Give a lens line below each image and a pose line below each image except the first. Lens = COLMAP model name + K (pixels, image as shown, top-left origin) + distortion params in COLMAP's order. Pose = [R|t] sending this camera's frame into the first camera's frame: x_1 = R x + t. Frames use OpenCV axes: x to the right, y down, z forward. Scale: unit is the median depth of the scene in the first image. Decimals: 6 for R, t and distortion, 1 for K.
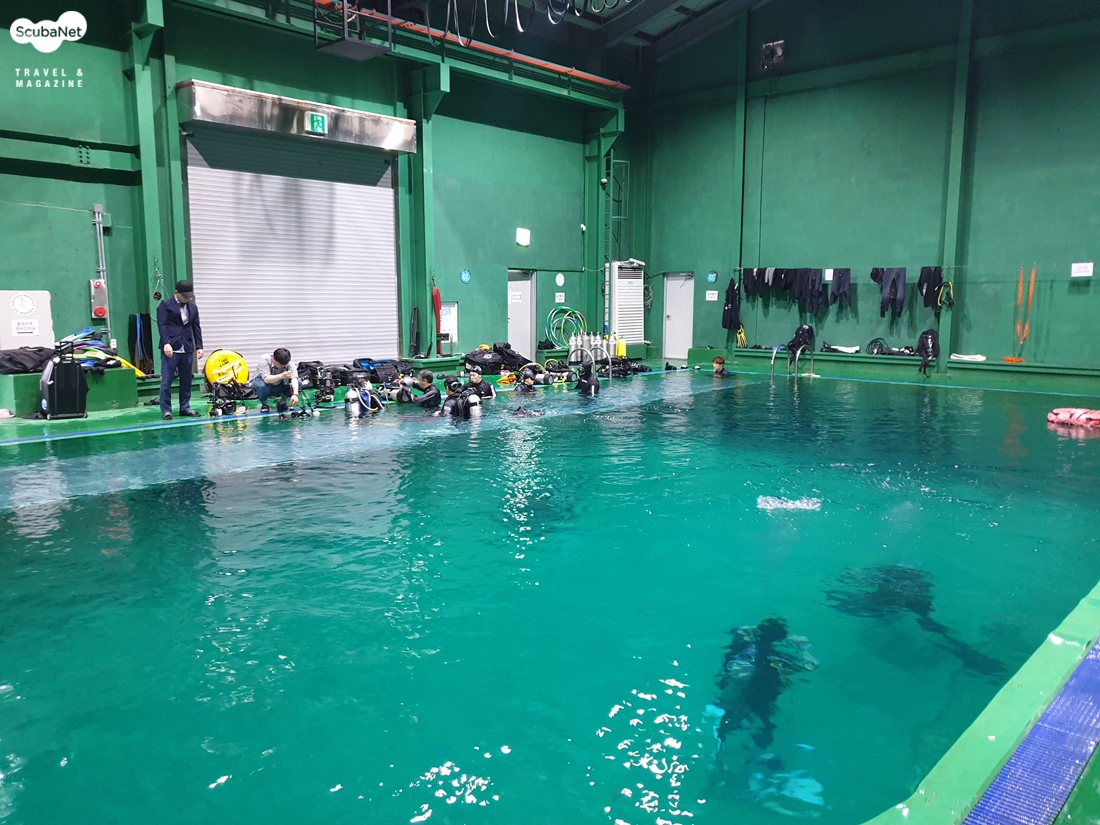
lens RADIAL K [[857.5, 0, 551.5], [0, 857.5, 413.0], [0, 0, 1]] dist [0.000778, -0.013345]
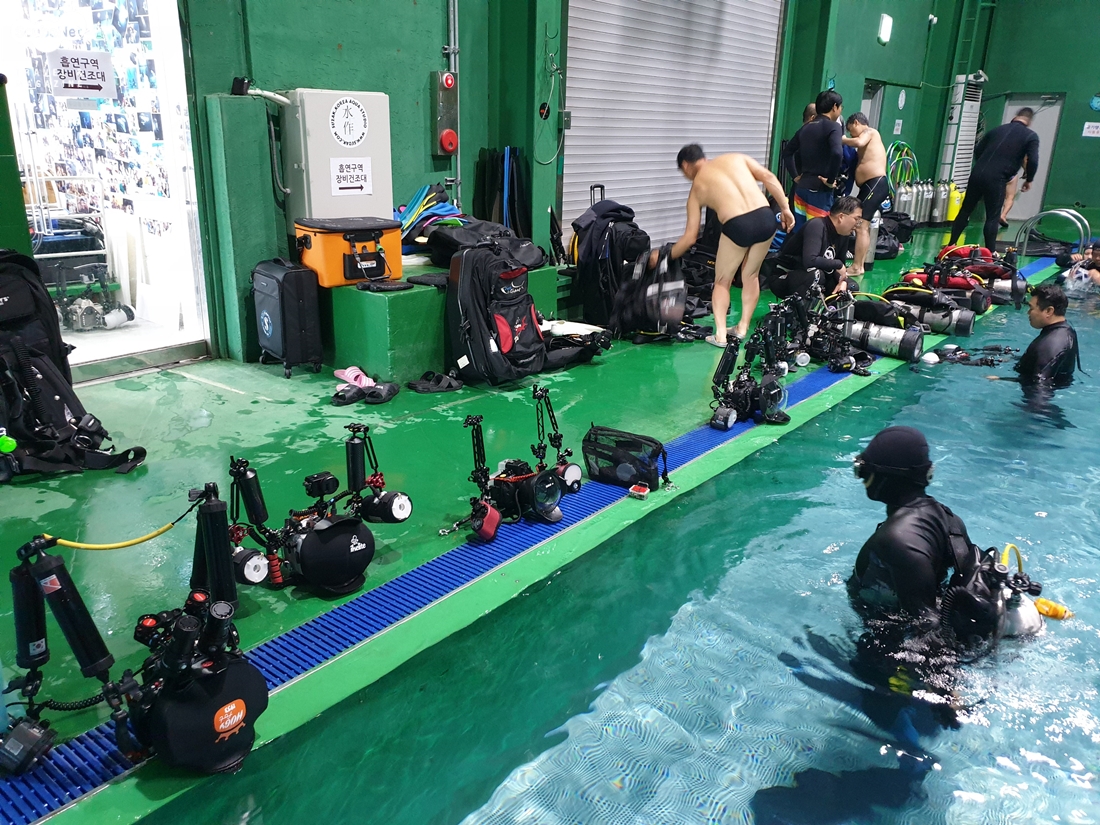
lens RADIAL K [[857.5, 0, 548.7], [0, 857.5, 411.9], [0, 0, 1]] dist [0.000778, -0.013345]
pose [[0.996781, -0.004046, 0.080066, -0.422924], [-0.011278, 0.981714, 0.190026, -0.050244], [-0.079371, -0.190318, 0.978509, 0.405498]]
